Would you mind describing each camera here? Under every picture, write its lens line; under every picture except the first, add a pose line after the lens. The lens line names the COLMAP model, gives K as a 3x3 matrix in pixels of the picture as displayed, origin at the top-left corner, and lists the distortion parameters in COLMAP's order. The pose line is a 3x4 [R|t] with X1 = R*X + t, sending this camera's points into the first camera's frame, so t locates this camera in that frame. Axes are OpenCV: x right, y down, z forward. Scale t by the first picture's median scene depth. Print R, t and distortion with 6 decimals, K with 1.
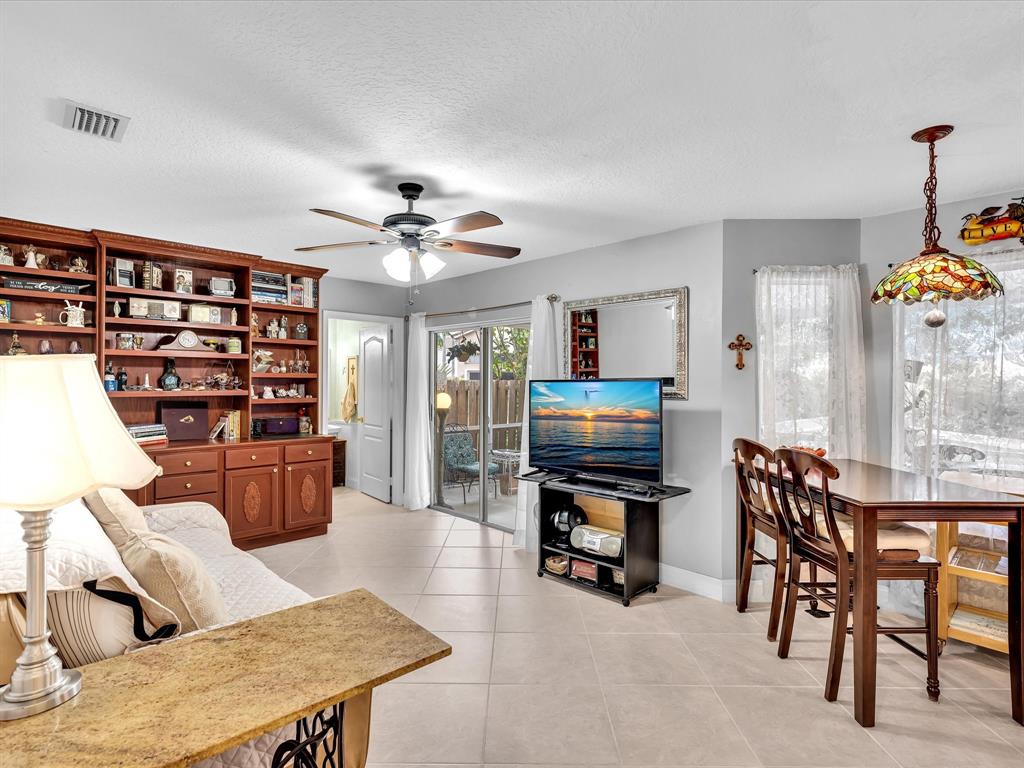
lens RADIAL K [[526.6, 0, 510.8], [0, 526.6, 377.8], [0, 0, 1]] dist [0.000504, -0.000288]
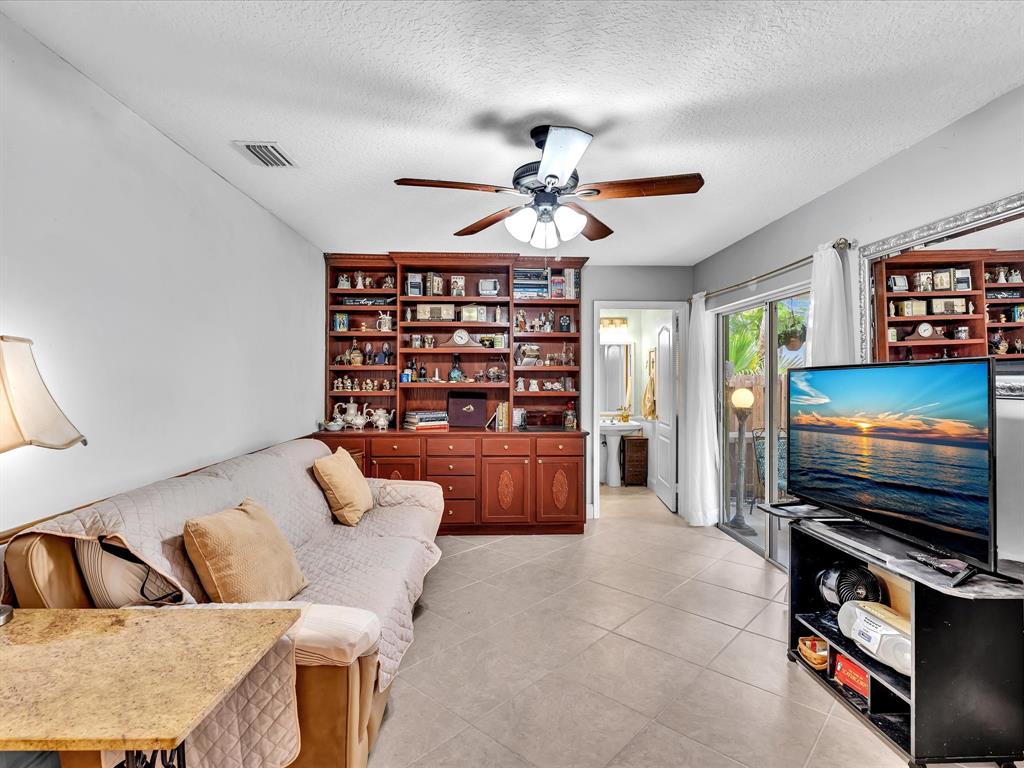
lens RADIAL K [[515.7, 0, 509.9], [0, 515.7, 378.6], [0, 0, 1]] dist [-0.014459, -0.000711]
pose [[0.741689, 0.000673, -0.670744, 0.208982], [0.003871, 0.999979, 0.005283, 0.010632], [0.670733, -0.006515, 0.741670, 0.254872]]
